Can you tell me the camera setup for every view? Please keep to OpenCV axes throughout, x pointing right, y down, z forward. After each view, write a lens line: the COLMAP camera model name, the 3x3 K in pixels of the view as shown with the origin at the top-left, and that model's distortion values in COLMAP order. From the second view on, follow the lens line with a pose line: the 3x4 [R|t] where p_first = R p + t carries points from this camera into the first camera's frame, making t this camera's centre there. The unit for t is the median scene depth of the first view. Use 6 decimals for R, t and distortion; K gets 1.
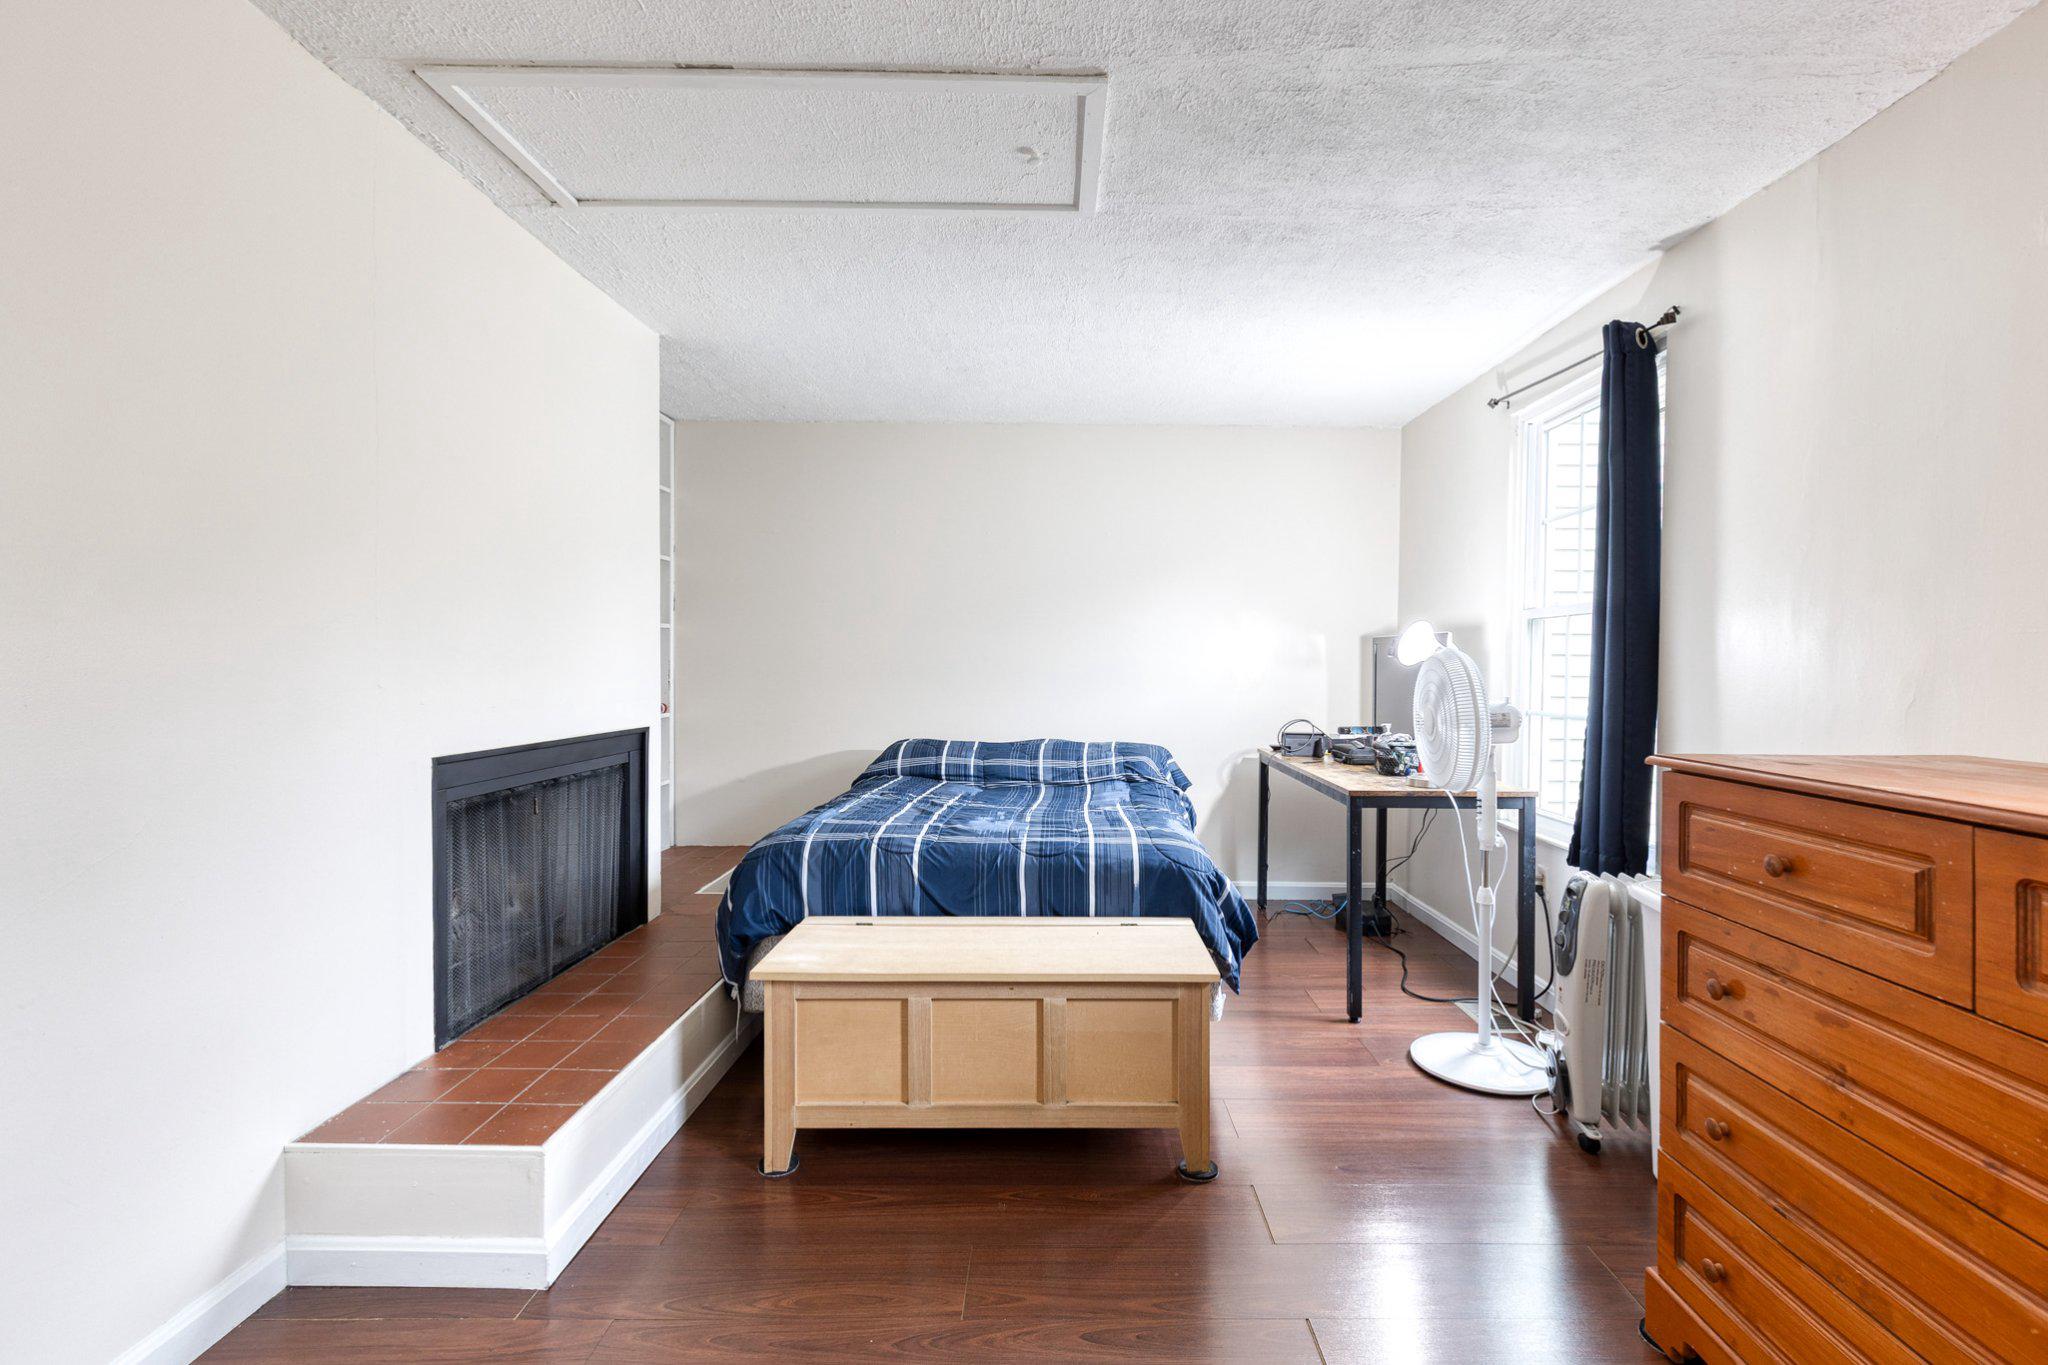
lens RADIAL K [[928.6, 0, 1027.8], [0, 928.6, 670.8], [0, 0, 1]] dist [0.007979, -0.002046]
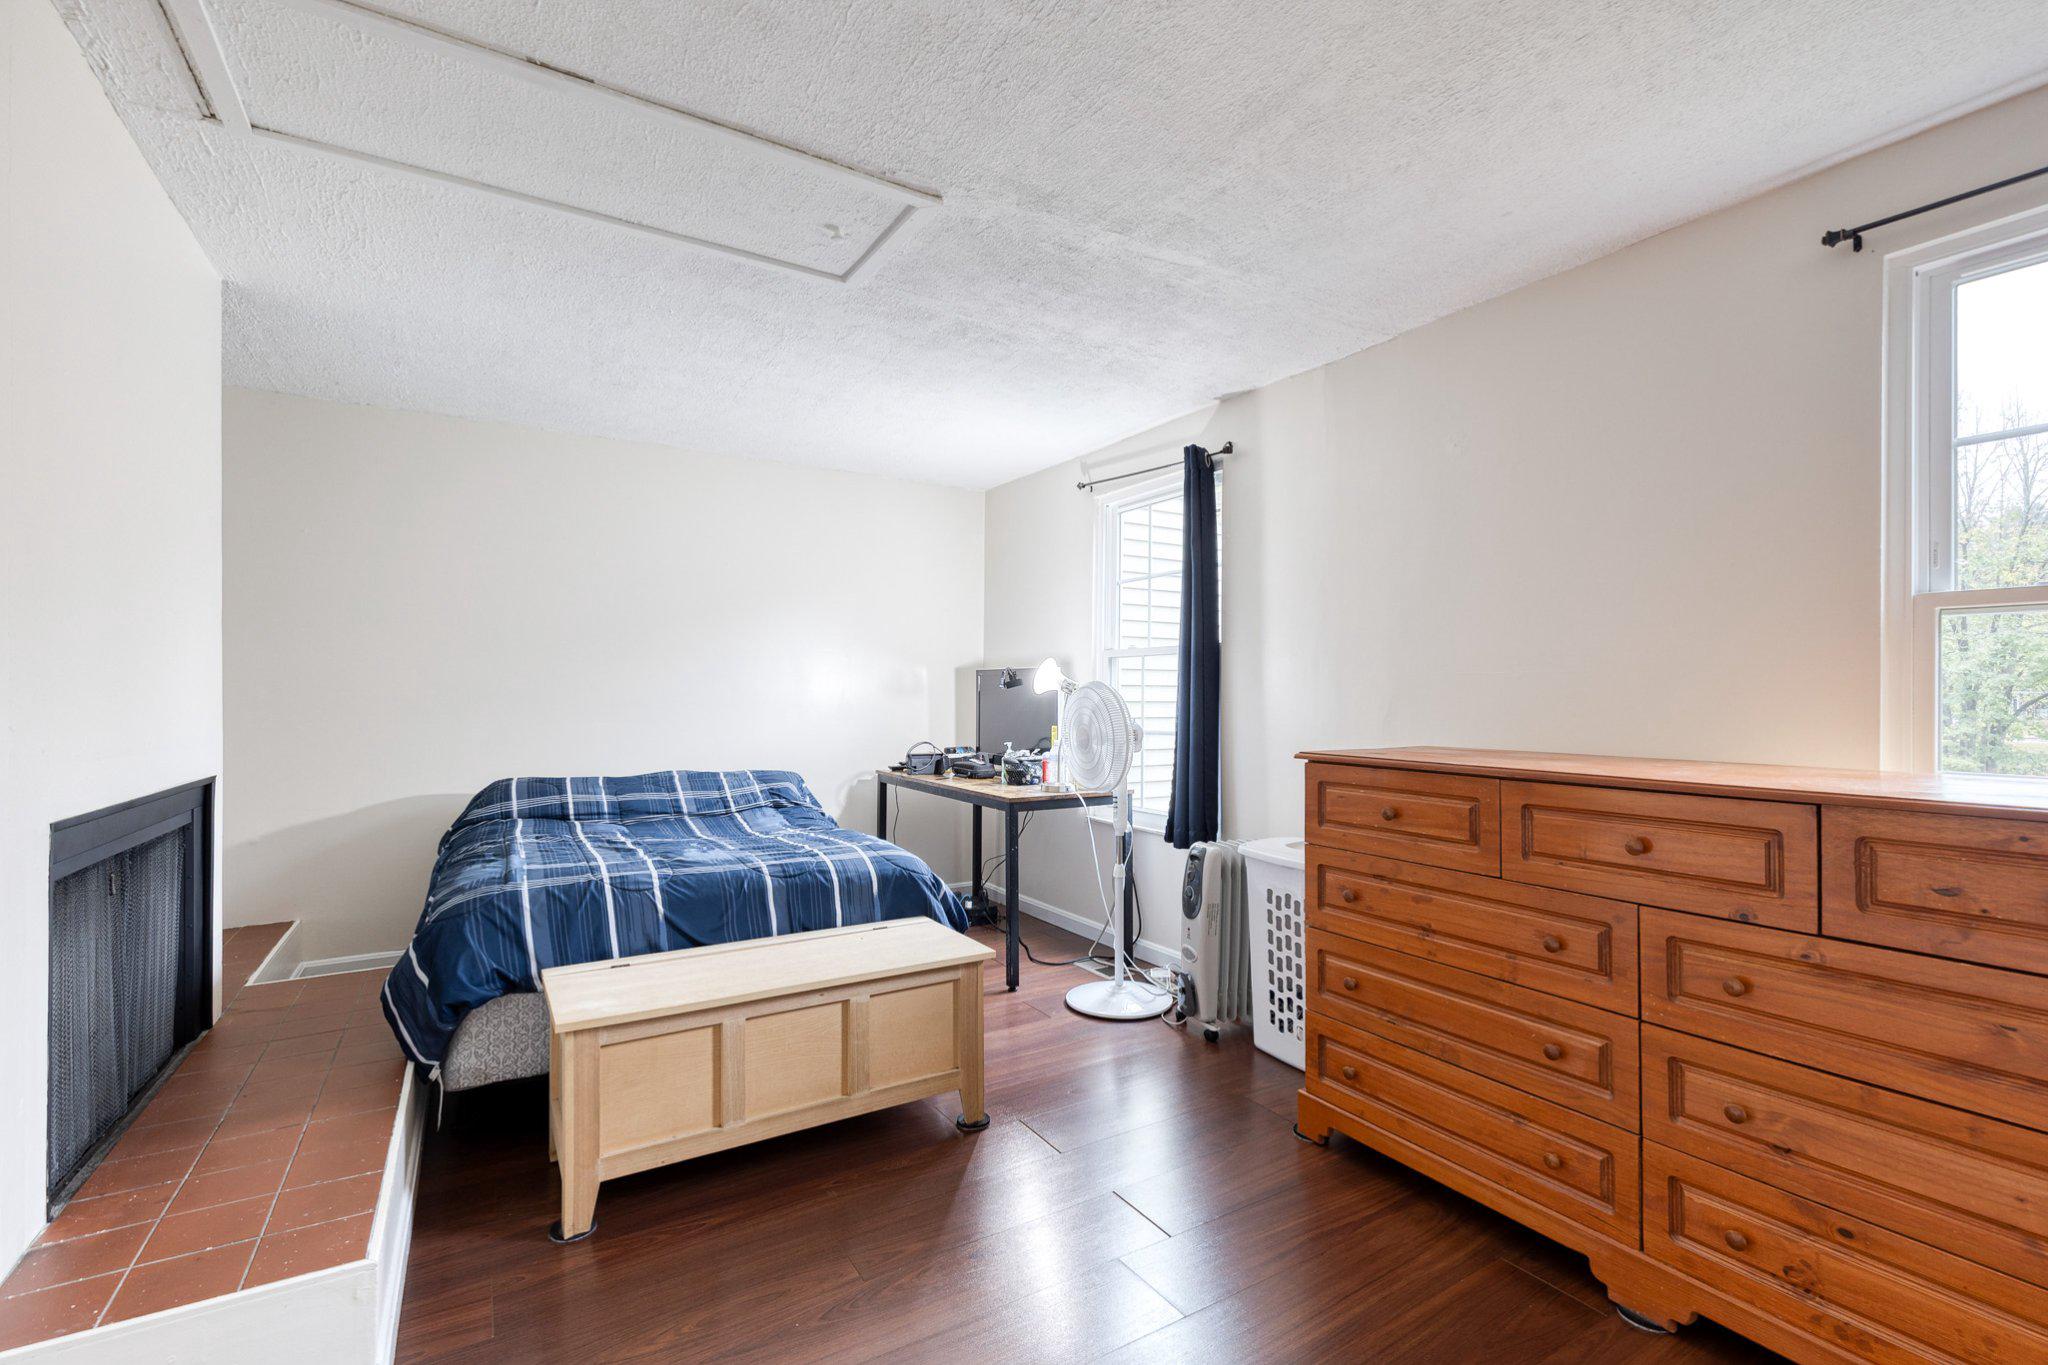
lens RADIAL K [[928.6, 0, 1020.0], [0, 928.6, 688.2], [0, 0, 1]] dist [0.007979, -0.002046]
pose [[0.851181, -0.000818, 0.524871, -0.353216], [0.006705, 0.999934, -0.009314, -0.003014], [-0.524829, 0.011447, 0.851131, -0.041194]]
